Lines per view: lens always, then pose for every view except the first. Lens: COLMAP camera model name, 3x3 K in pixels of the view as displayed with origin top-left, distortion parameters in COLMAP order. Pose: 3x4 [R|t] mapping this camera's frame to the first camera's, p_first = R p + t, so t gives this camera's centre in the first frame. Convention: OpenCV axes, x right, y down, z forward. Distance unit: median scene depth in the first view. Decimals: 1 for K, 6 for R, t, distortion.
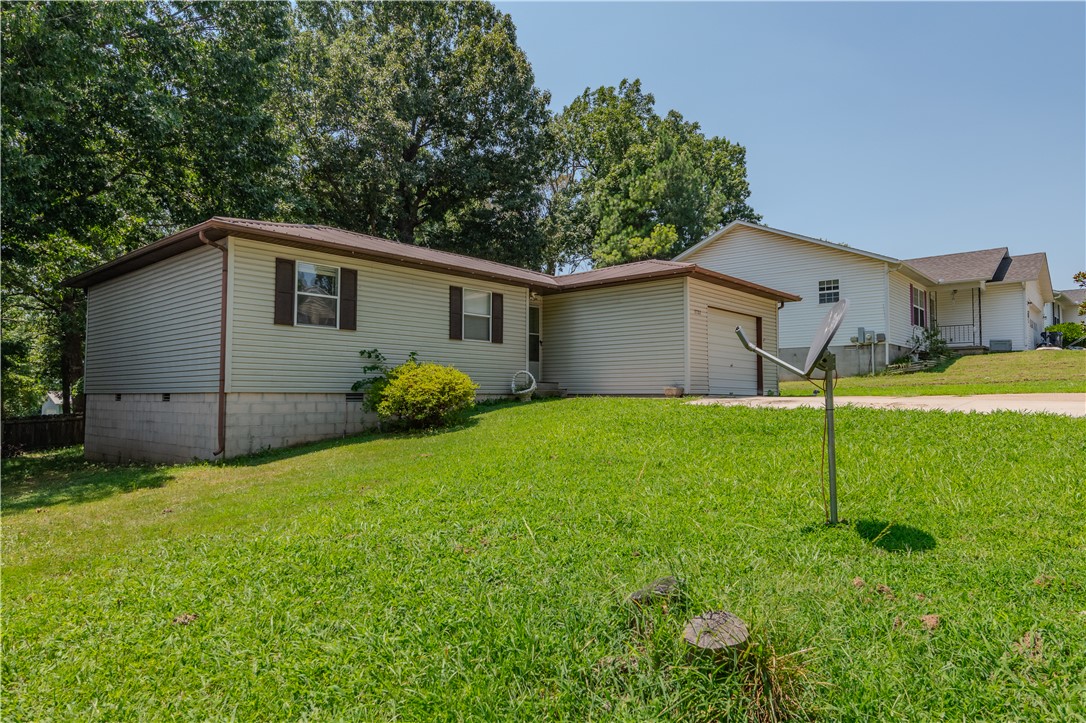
lens RADIAL K [[682.6, 0, 543.0], [0, 682.6, 361.5], [0, 0, 1]] dist [0.004586, 0.001276]
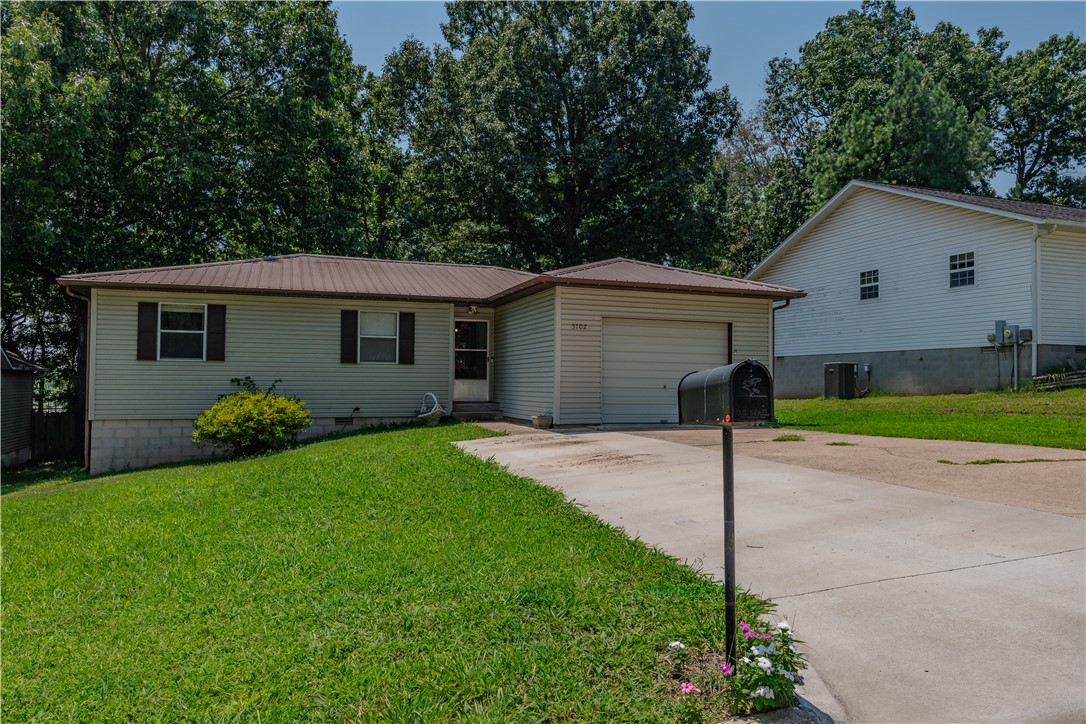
lens RADIAL K [[720.5, 0, 543.0], [0, 720.5, 362.0], [0, 0, 1]] dist [0.021655, -0.001026]
pose [[0.876783, -0.005826, -0.480850, 0.726758], [0.019931, 0.999508, 0.024231, -0.061611], [0.480472, -0.030830, 0.876468, 0.234436]]
